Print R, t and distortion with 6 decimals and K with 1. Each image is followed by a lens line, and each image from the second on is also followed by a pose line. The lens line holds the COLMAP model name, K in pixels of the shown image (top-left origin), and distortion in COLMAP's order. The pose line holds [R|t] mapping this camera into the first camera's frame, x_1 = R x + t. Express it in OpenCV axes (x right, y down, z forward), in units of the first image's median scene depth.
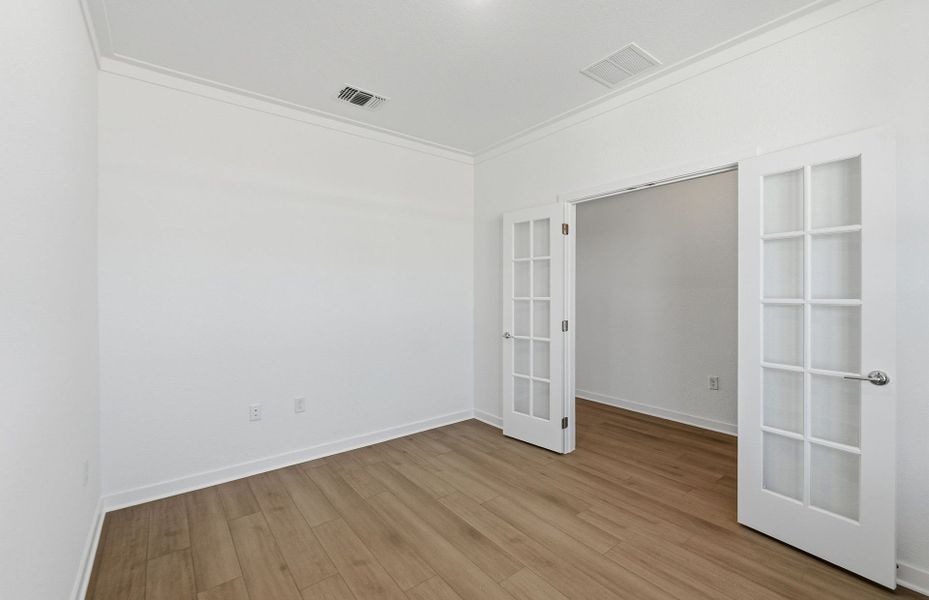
lens RADIAL K [[392.9, 0, 459.3], [0, 392.9, 298.3], [0, 0, 1]] dist [0.001419, -0.000316]
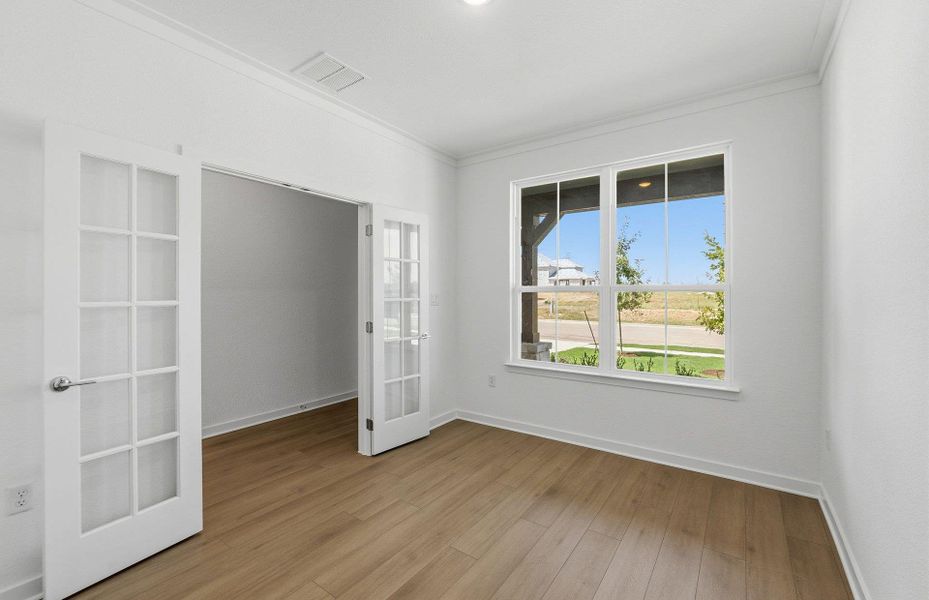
lens RADIAL K [[392.9, 0, 472.9], [0, 392.9, 293.6], [0, 0, 1]] dist [0.001419, -0.000316]
pose [[-0.303174, 0.009751, 0.952885, -0.672665], [0.019202, 0.999807, -0.004122, -0.002126], [-0.952742, 0.017047, -0.303303, 0.955515]]
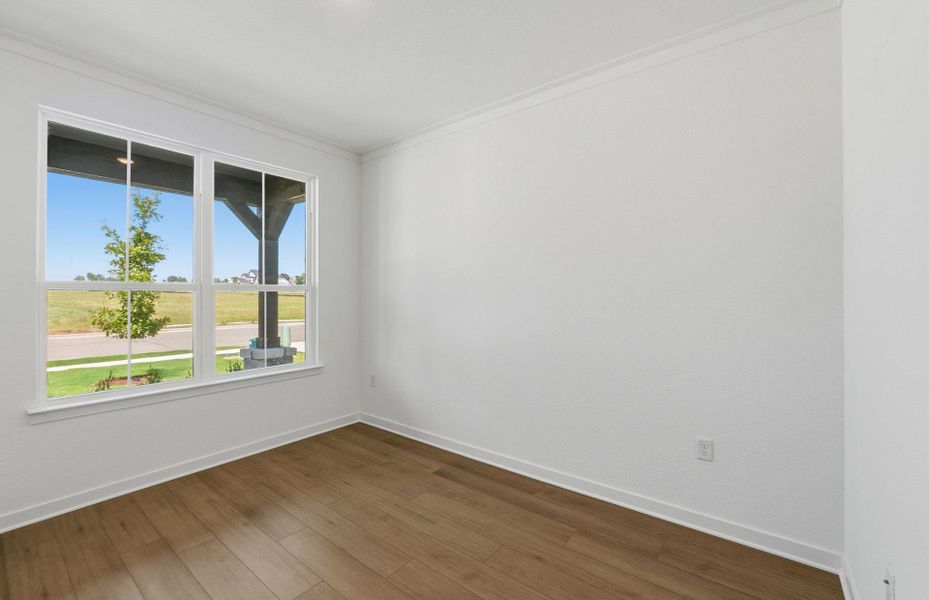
lens RADIAL K [[392.9, 0, 469.3], [0, 392.9, 297.4], [0, 0, 1]] dist [0.001419, -0.000316]
pose [[-0.966287, 0.007781, -0.257348, -0.009726], [0.000761, 0.999625, 0.027365, -0.018149], [0.257465, 0.026247, -0.965931, 1.475791]]
